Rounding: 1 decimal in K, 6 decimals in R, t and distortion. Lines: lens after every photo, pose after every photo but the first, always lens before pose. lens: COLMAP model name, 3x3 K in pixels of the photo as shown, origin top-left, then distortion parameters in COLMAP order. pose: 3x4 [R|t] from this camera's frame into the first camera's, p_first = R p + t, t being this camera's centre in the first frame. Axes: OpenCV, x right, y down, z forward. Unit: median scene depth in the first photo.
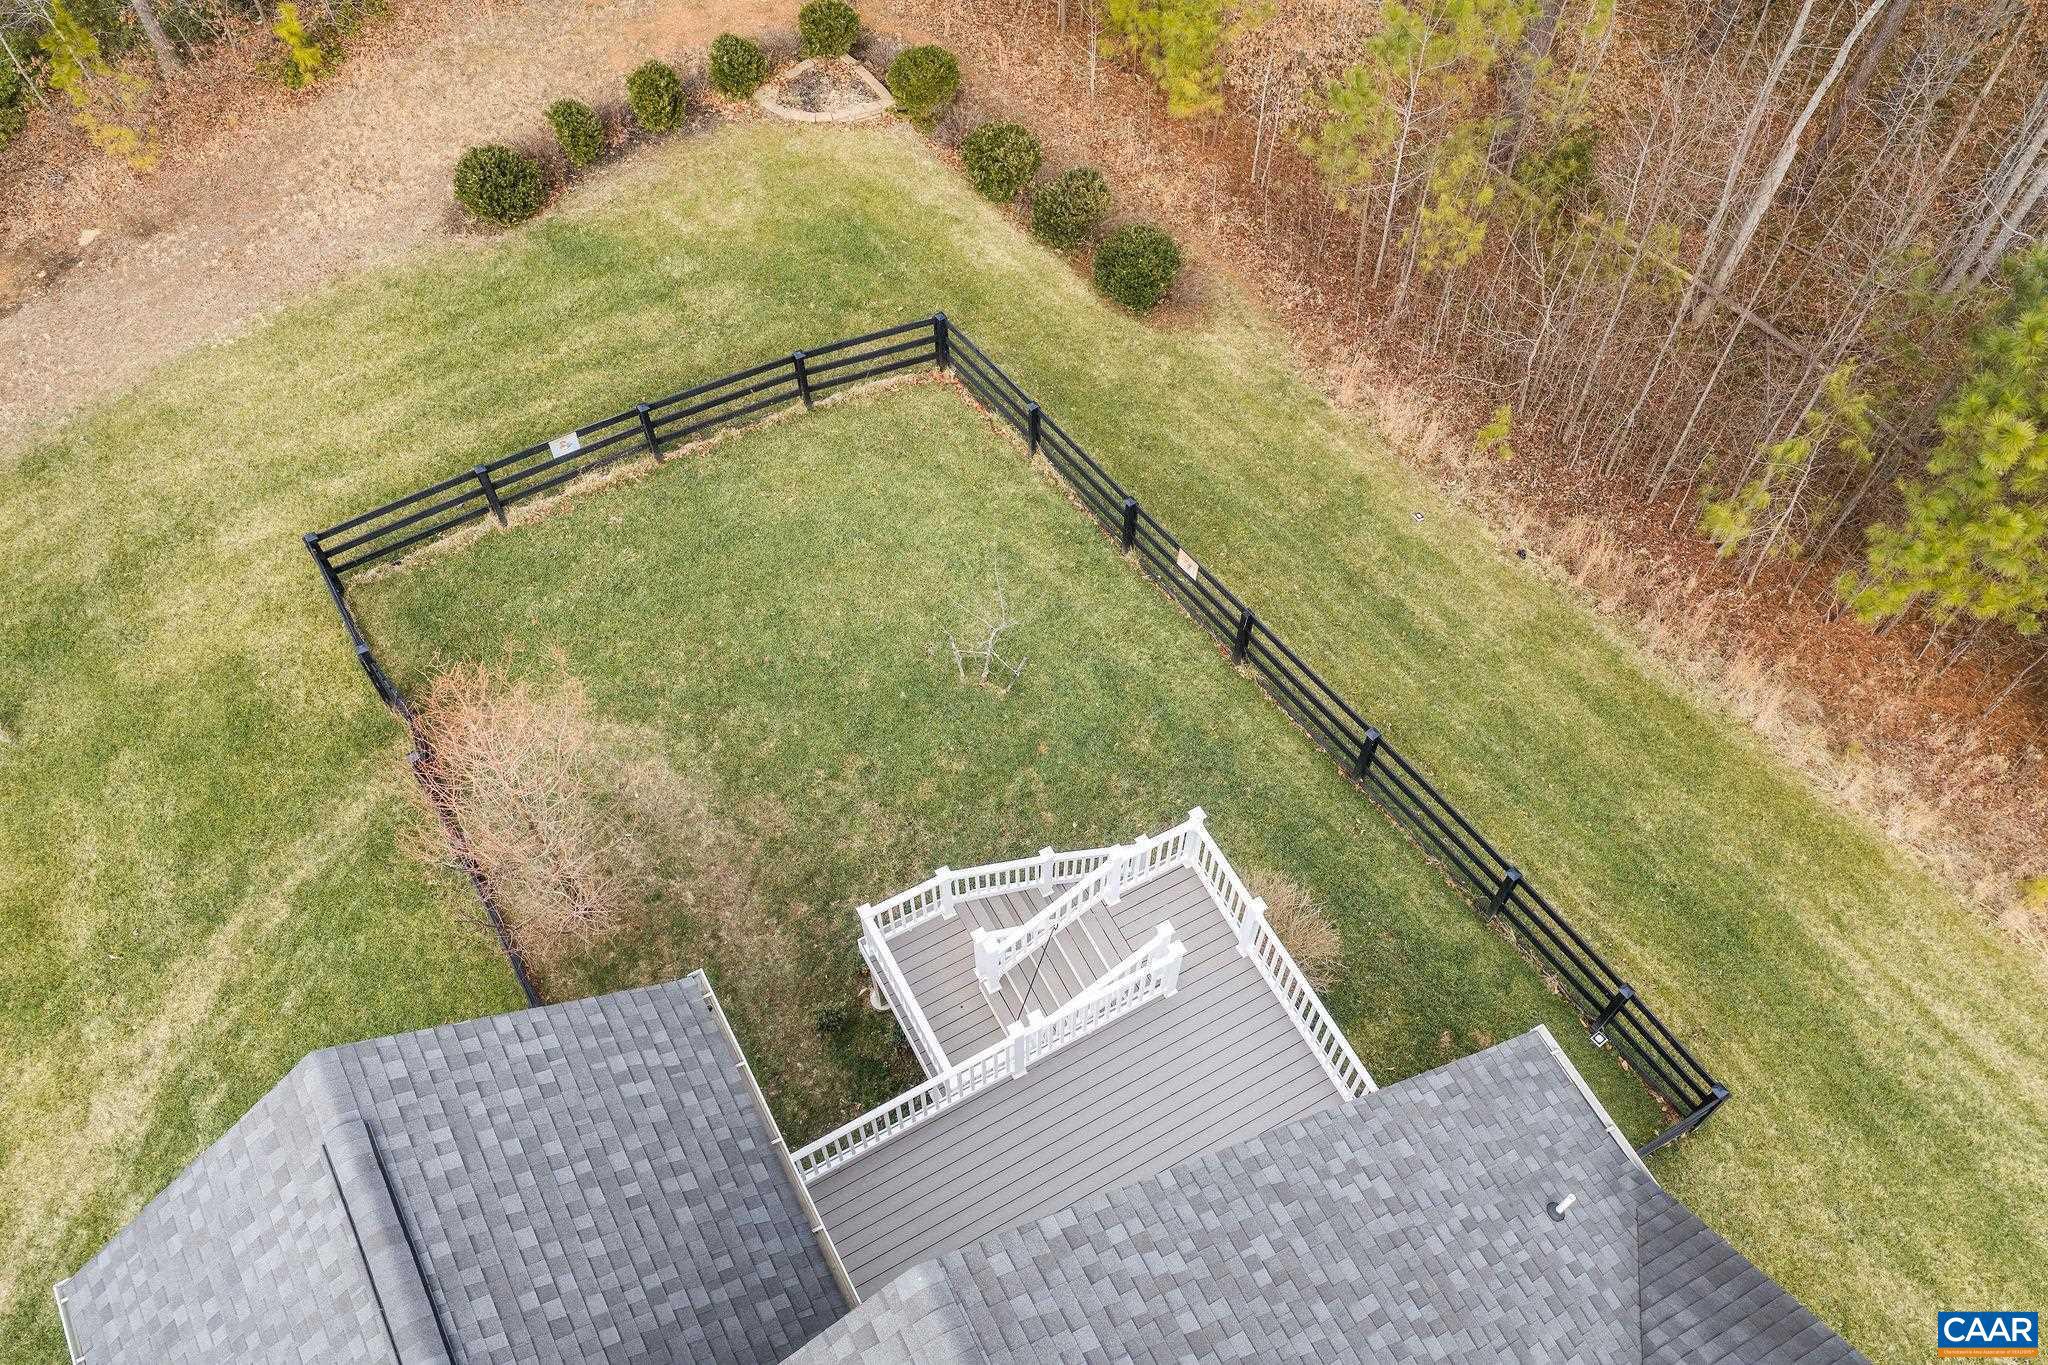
lens RADIAL K [[1704.1, 0, 1024.0], [0, 1704.1, 682.5], [0, 0, 1]] dist [0.005694, -0.013100]
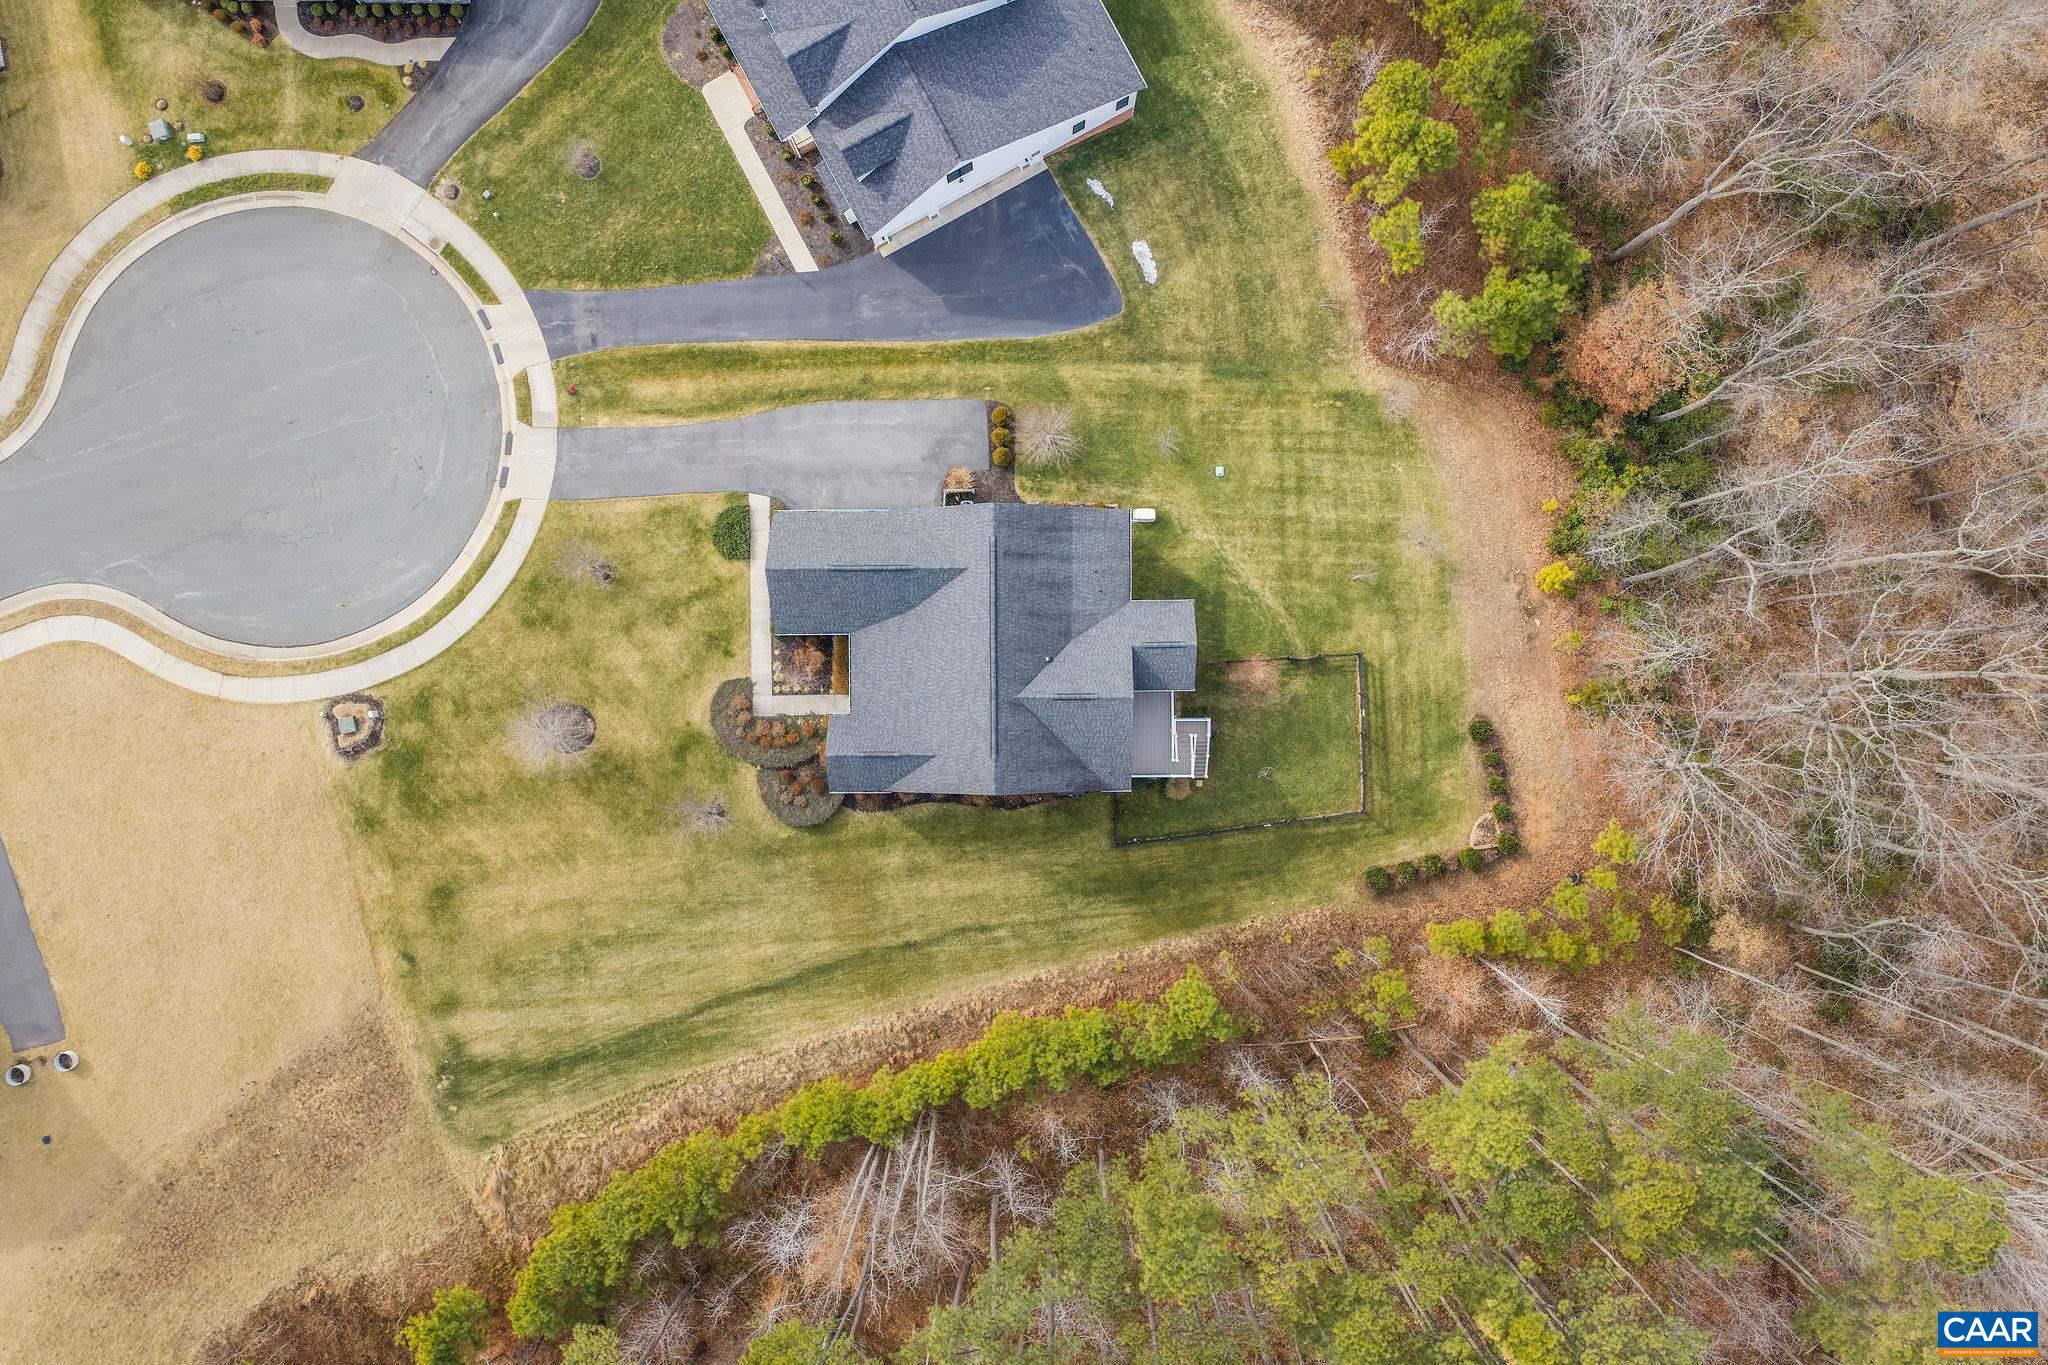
lens RADIAL K [[1684.5, 0, 1001.7], [0, 1684.5, 681.4], [0, 0, 1]] dist [0.004080, 0.000019]
pose [[-0.472751, 0.881133, 0.010580, 0.045852], [-0.742851, -0.404960, 0.533085, -1.694739], [0.474003, 0.244157, 0.845995, -3.045074]]
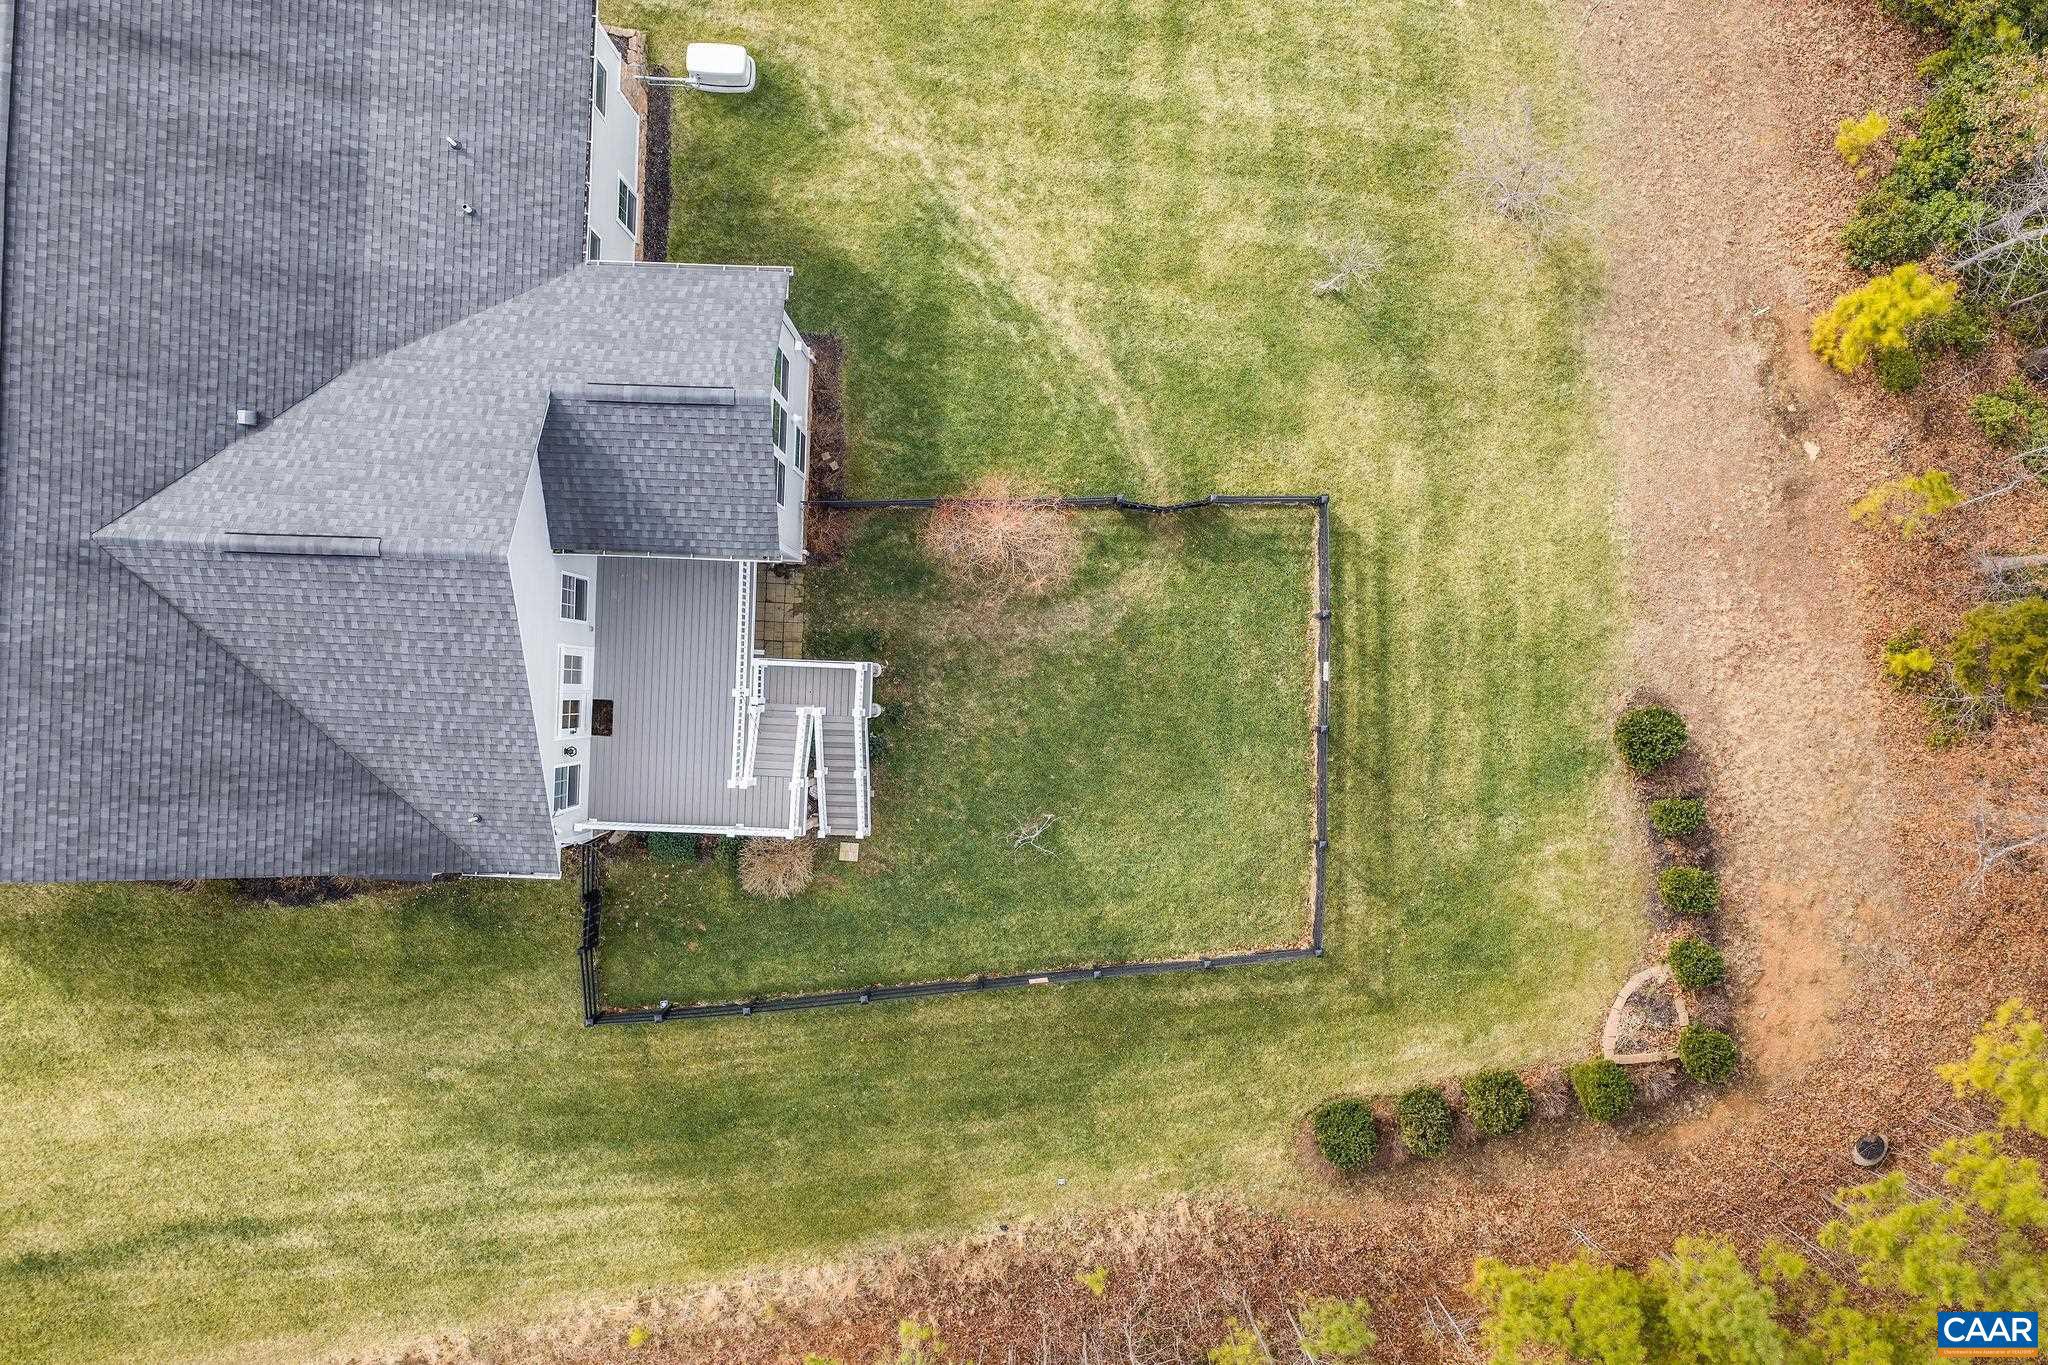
lens RADIAL K [[1704.1, 0, 1024.0], [0, 1704.1, 682.5], [0, 0, 1]] dist [0.005694, -0.013100]
pose [[-0.512333, 0.858787, -0.000652, -0.125099], [-0.732836, -0.436797, 0.521689, -0.728775], [0.447735, 0.267756, 0.853135, -0.386221]]
